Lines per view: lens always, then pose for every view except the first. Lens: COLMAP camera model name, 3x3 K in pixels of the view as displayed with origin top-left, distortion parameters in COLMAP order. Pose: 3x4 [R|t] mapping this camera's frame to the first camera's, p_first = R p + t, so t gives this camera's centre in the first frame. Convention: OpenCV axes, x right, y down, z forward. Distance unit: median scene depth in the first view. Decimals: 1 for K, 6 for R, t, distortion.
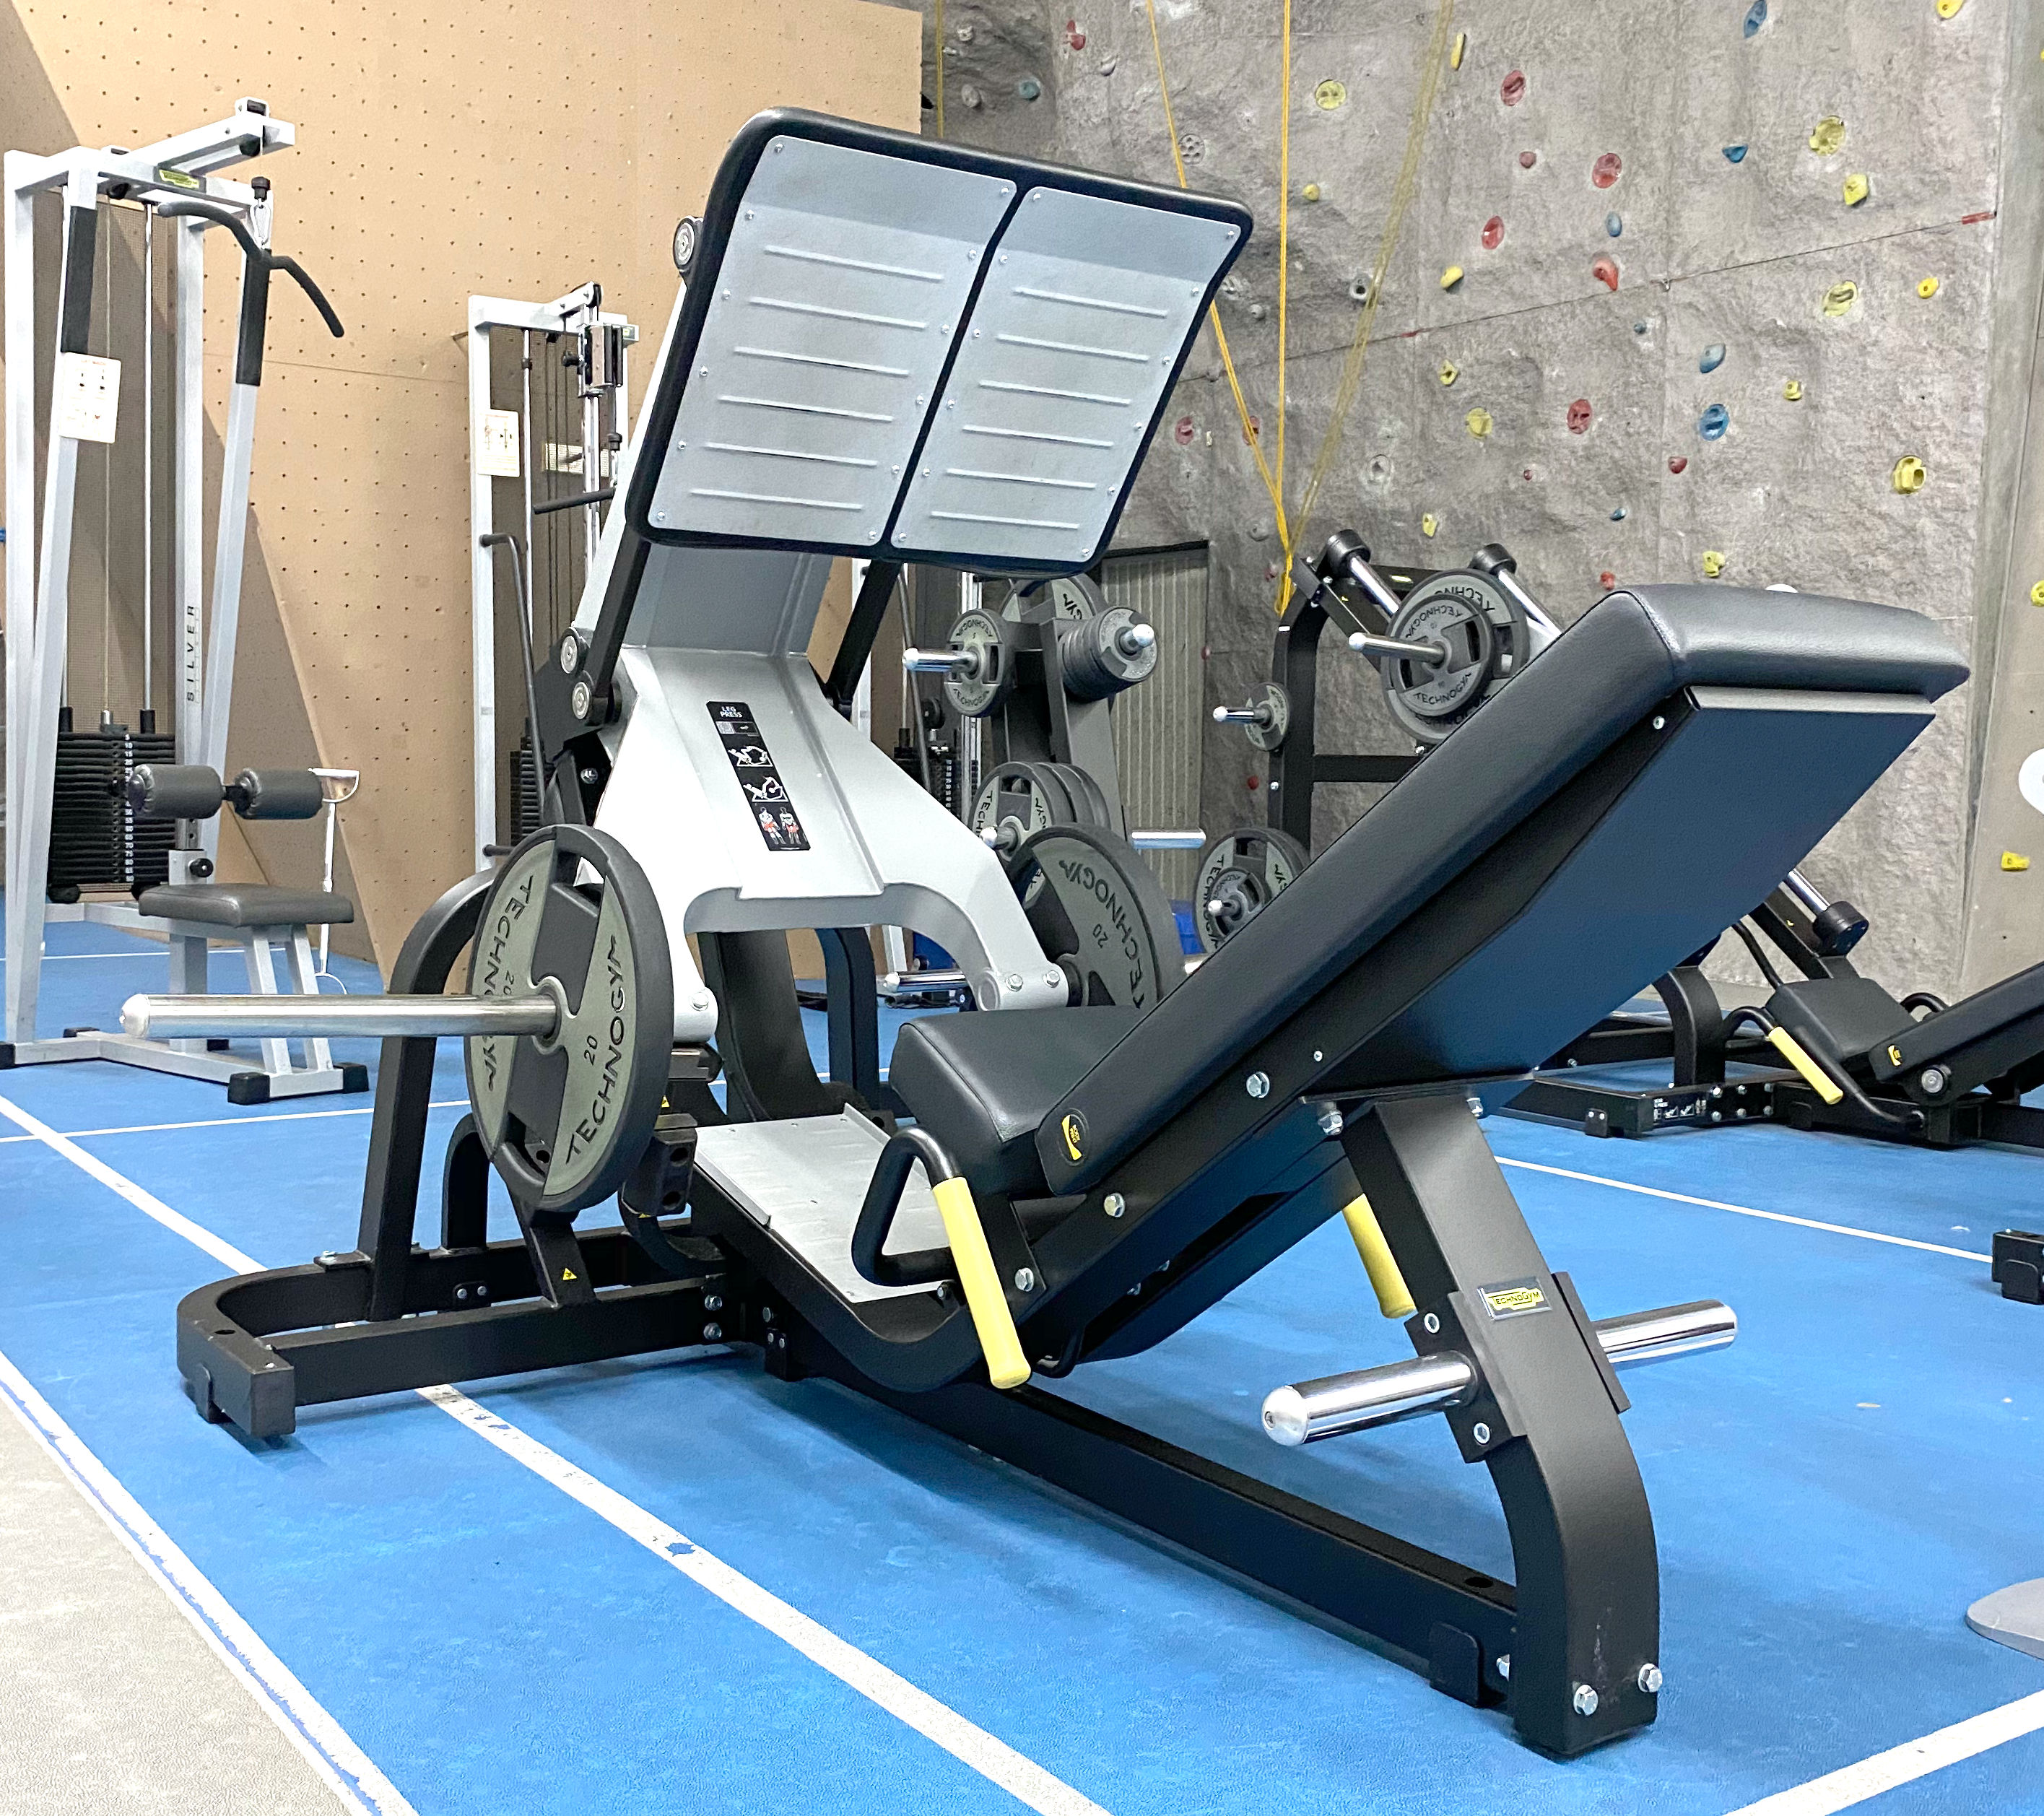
lens RADIAL K [[2283.4, 0, 1022.0], [0, 2283.4, 908.0], [0, 0, 1]] dist [0.005036, -0.005077]
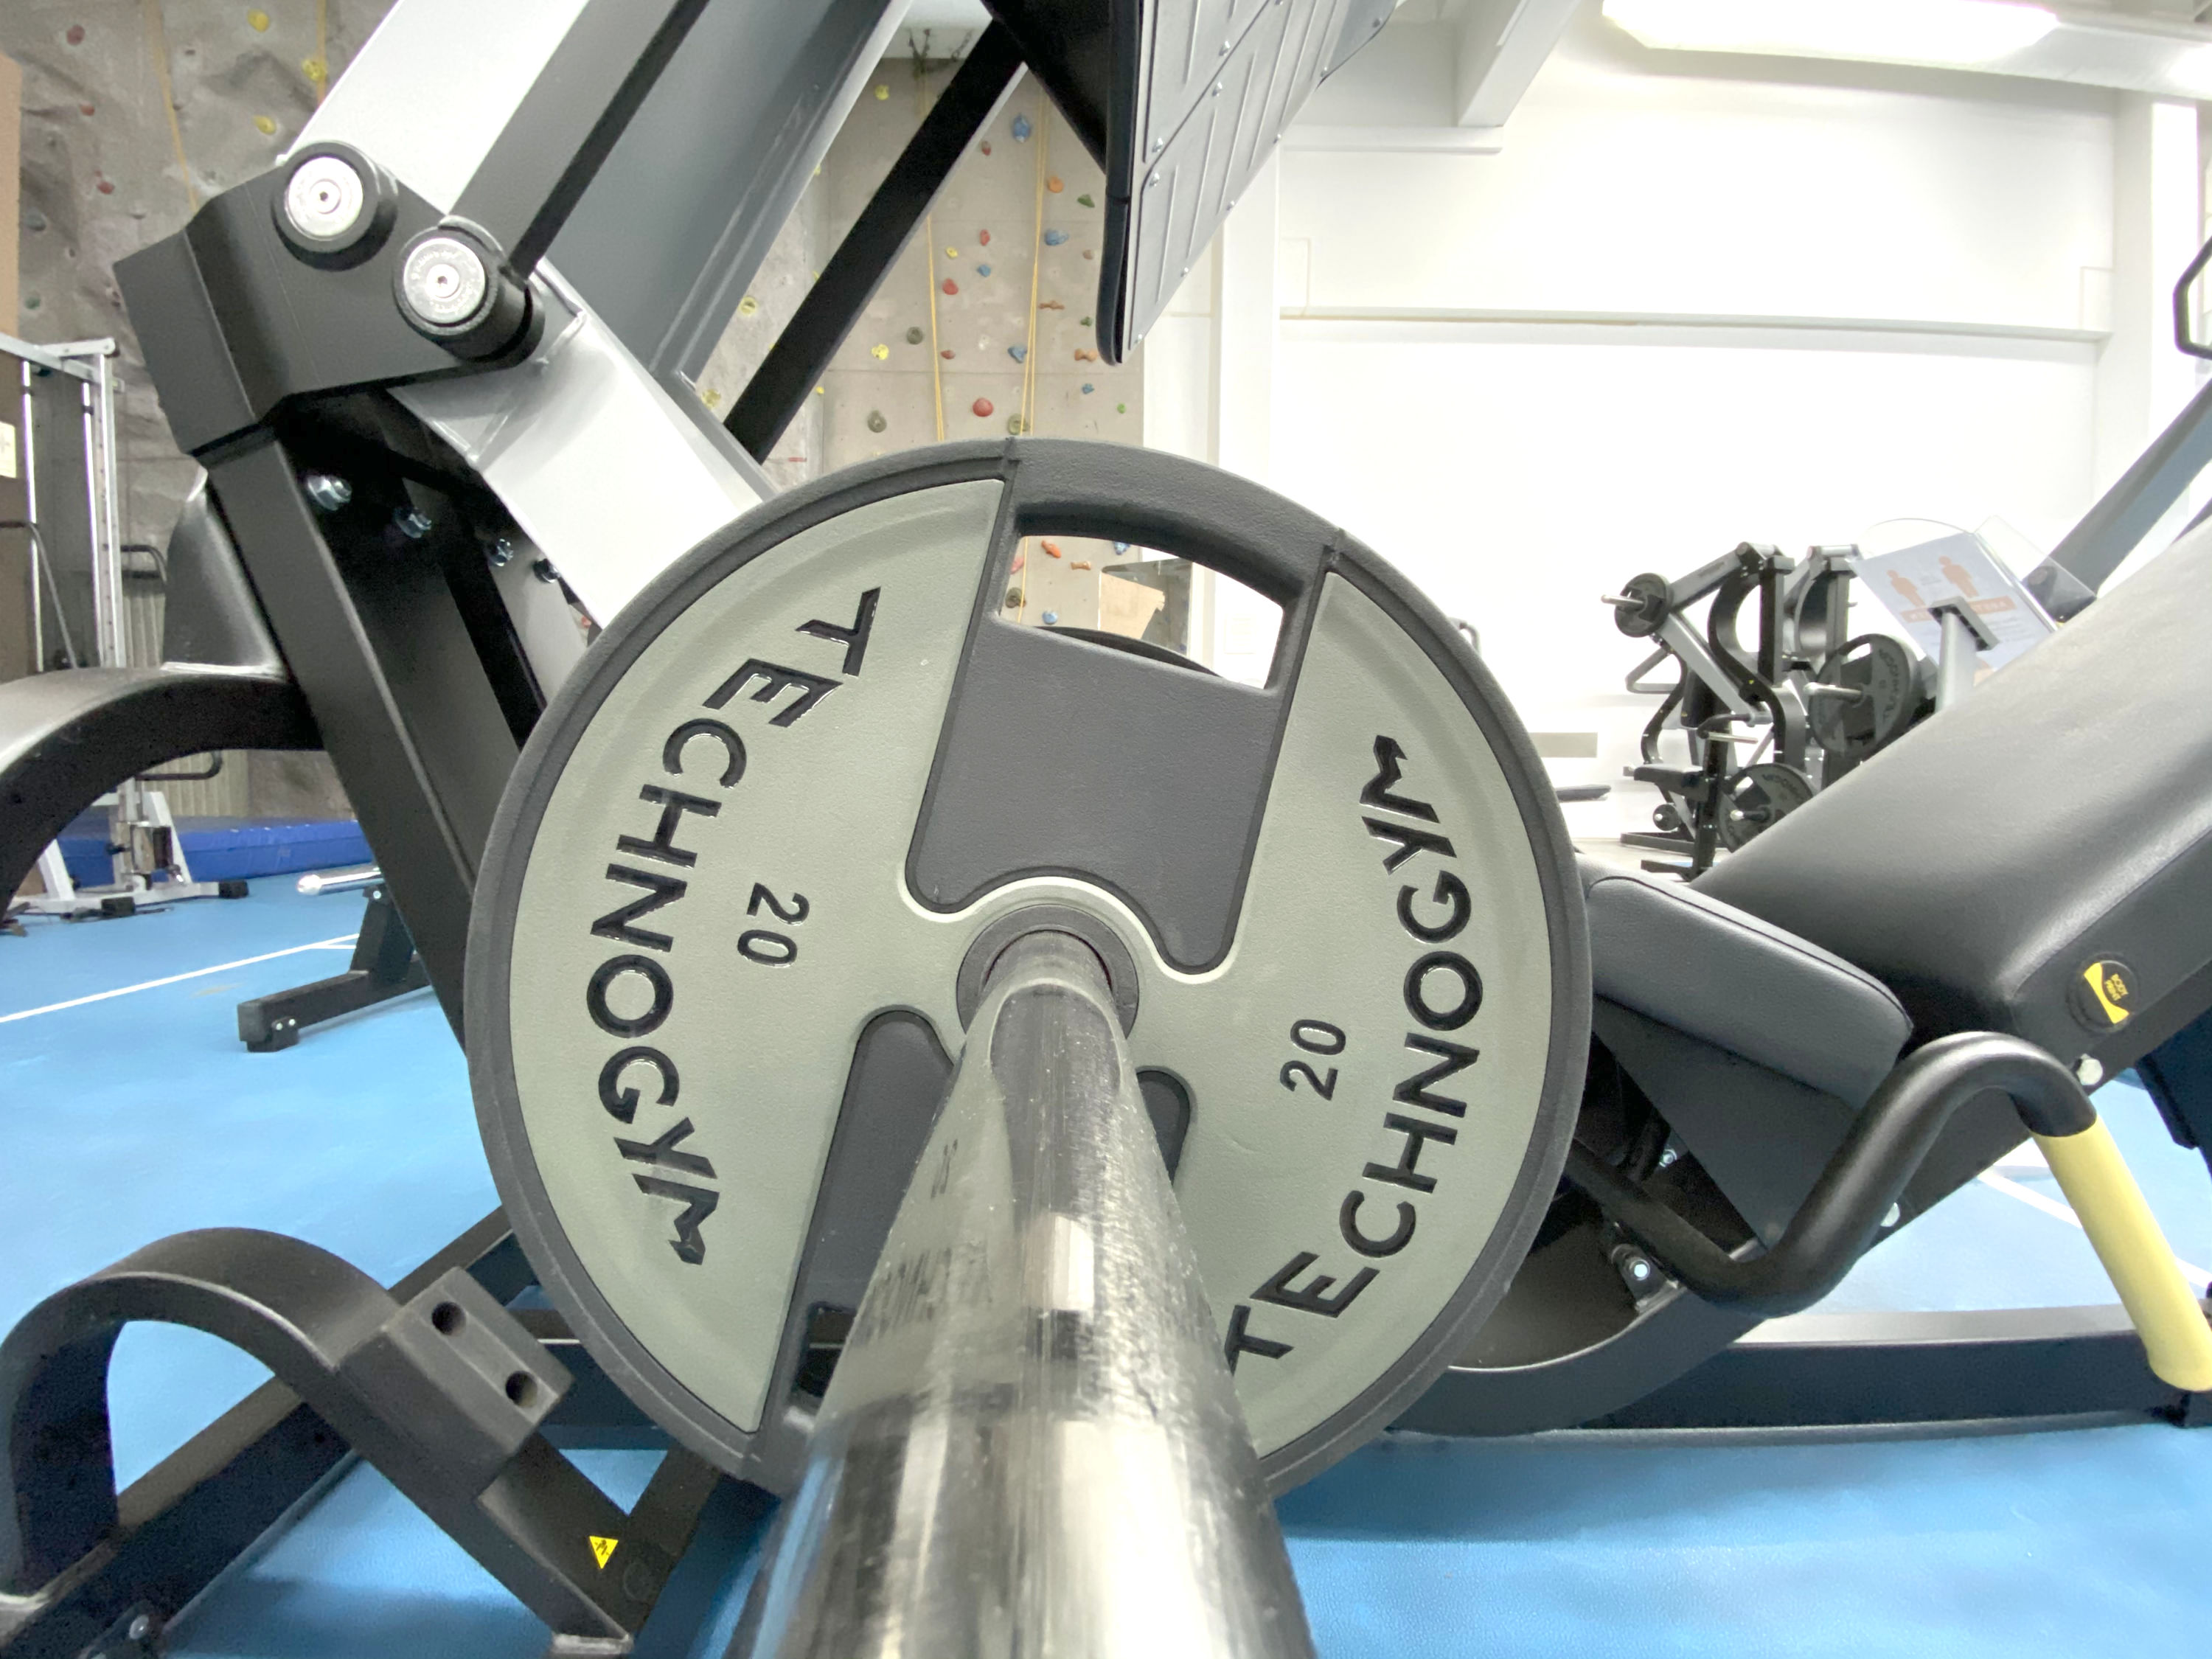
lens RADIAL K [[892.4, 0, 1106.0], [0, 892.4, 829.5], [0, 0, 1]] dist [-0.001277, -0.009649]
pose [[0.572643, -0.073574, 0.816496, -0.298260], [0.054751, 0.997173, 0.051456, 0.016201], [-0.817974, 0.015238, 0.575053, 0.885840]]
